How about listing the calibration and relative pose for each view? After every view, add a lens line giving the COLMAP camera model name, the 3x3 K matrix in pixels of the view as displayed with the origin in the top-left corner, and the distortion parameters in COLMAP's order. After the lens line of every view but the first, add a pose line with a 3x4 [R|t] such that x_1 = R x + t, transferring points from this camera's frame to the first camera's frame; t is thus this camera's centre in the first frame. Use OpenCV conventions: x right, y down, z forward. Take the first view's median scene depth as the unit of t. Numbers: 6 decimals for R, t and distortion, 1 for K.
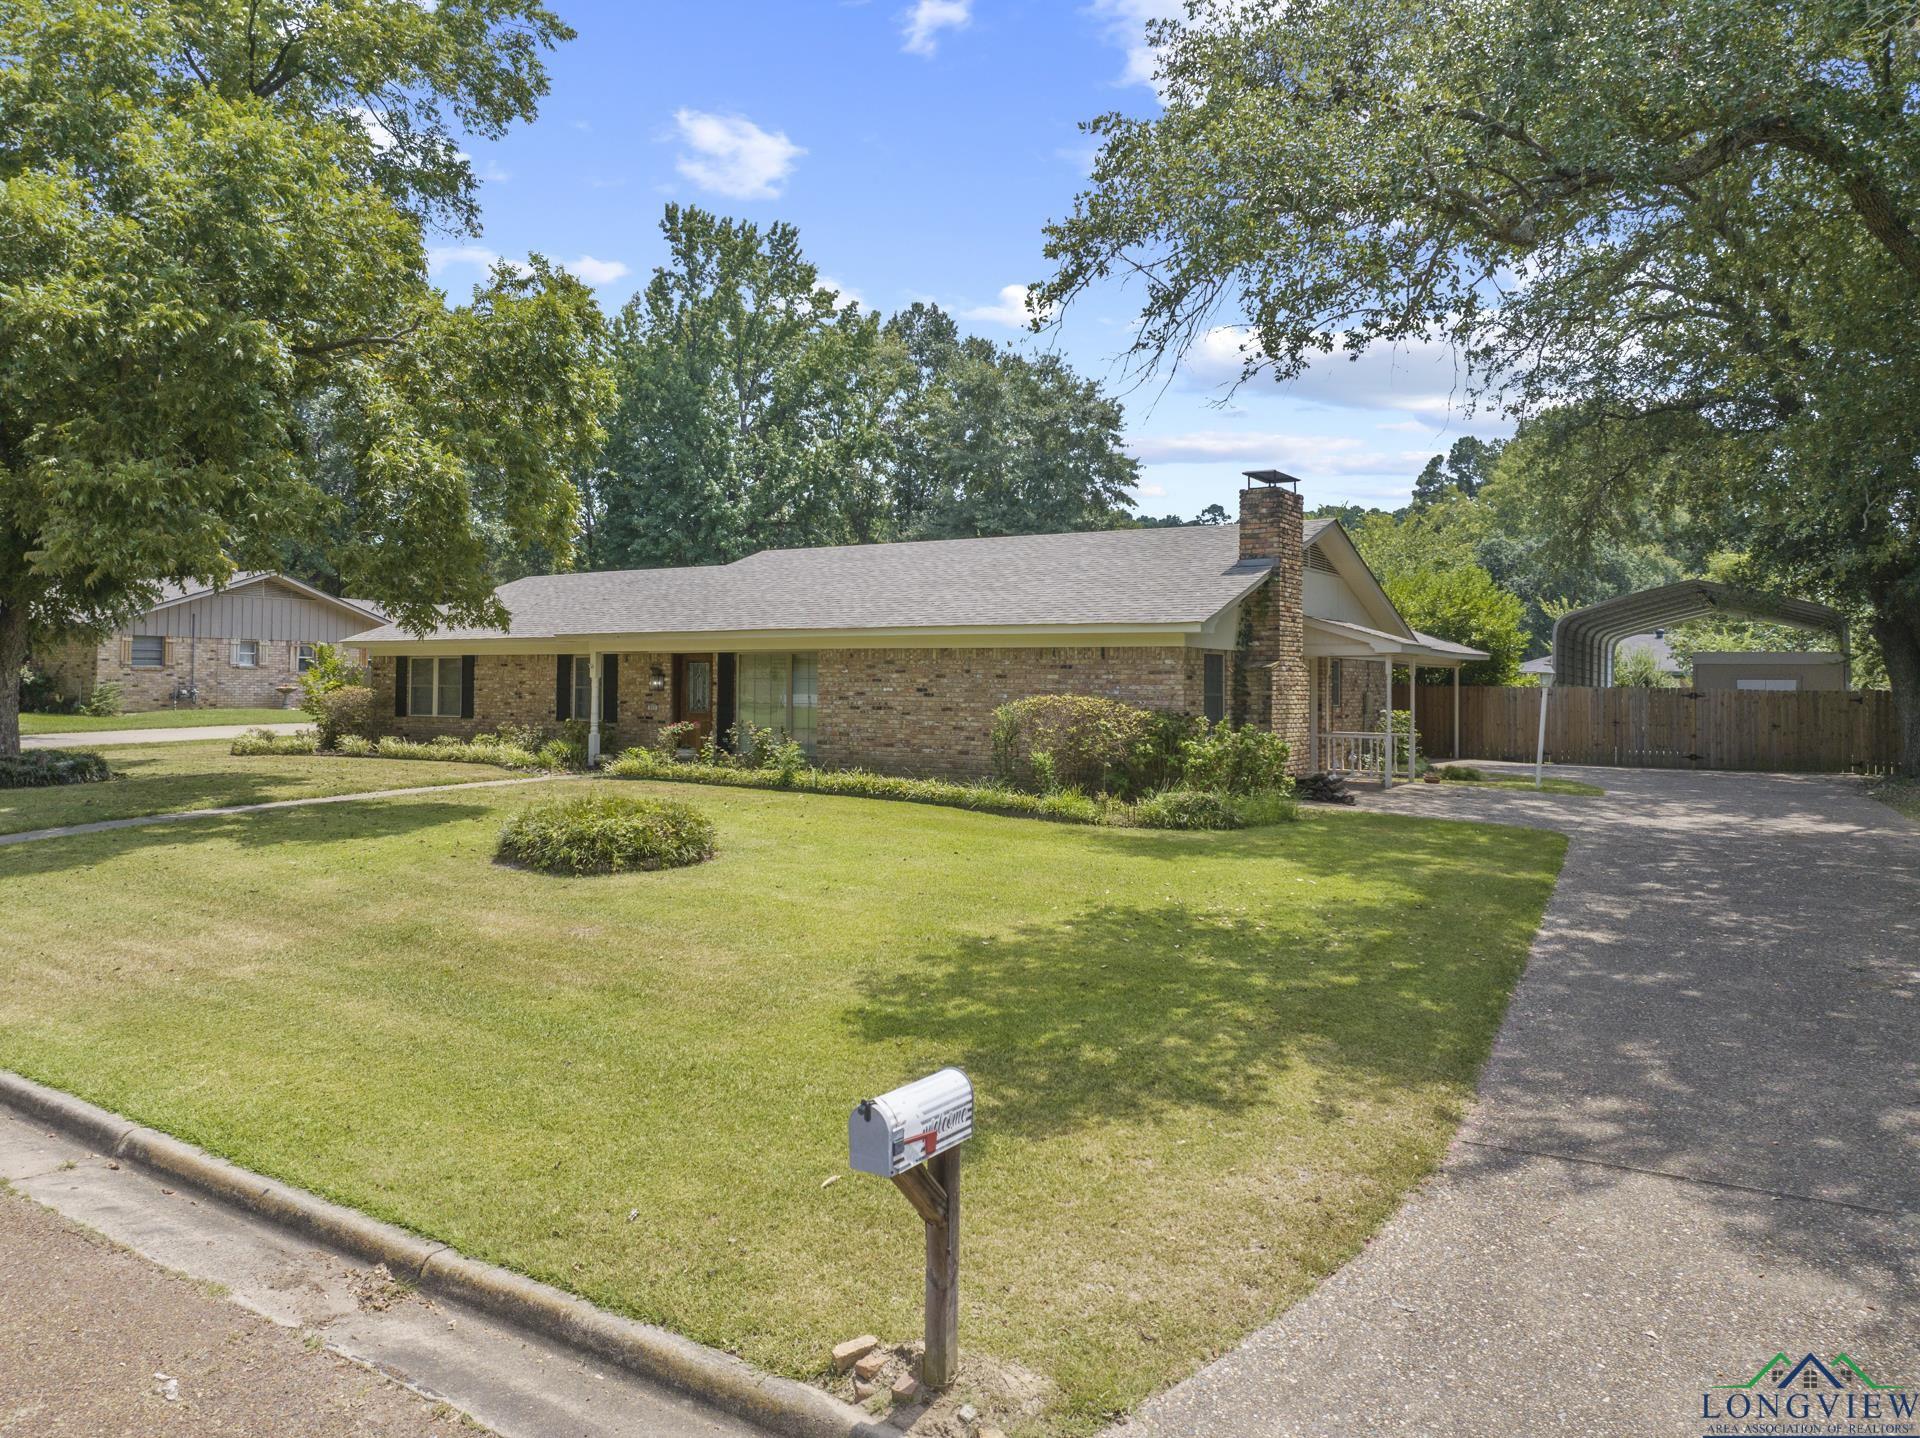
lens RADIAL K [[1320.7, 0, 959.0], [0, 1320.7, 712.1], [0, 0, 1]] dist [-0.045240, -0.001631]
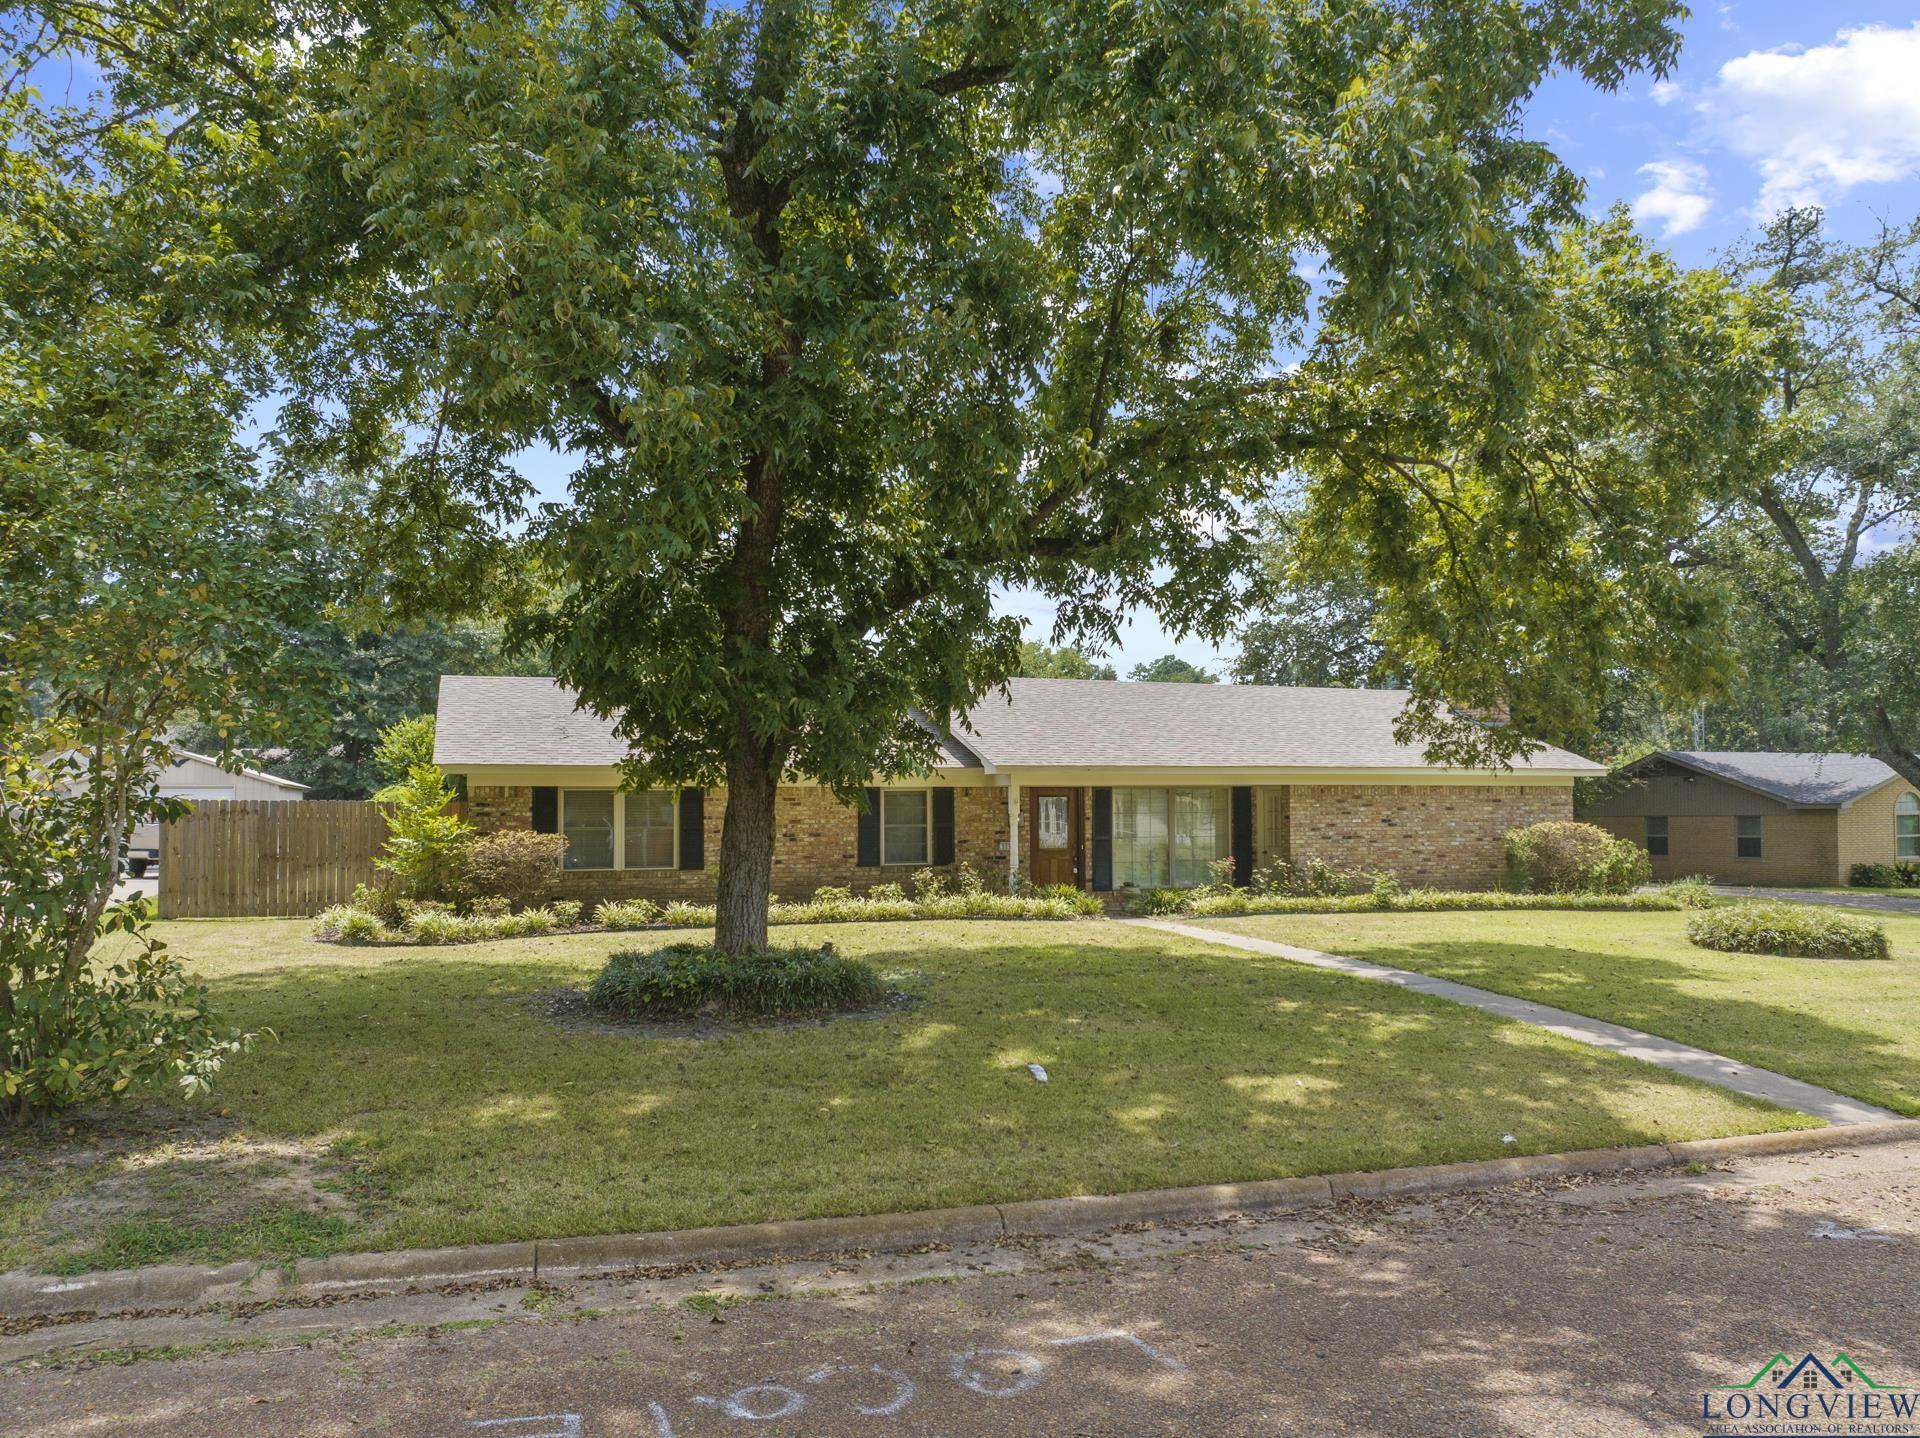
lens RADIAL K [[1320.7, 0, 964.8], [0, 1320.7, 722.9], [0, 0, 1]] dist [-0.045240, -0.001631]
pose [[0.635947, 0.042854, 0.770542, -1.174404], [0.027392, 0.996574, -0.078032, -0.022399], [-0.771246, 0.070731, 0.632595, 0.541108]]
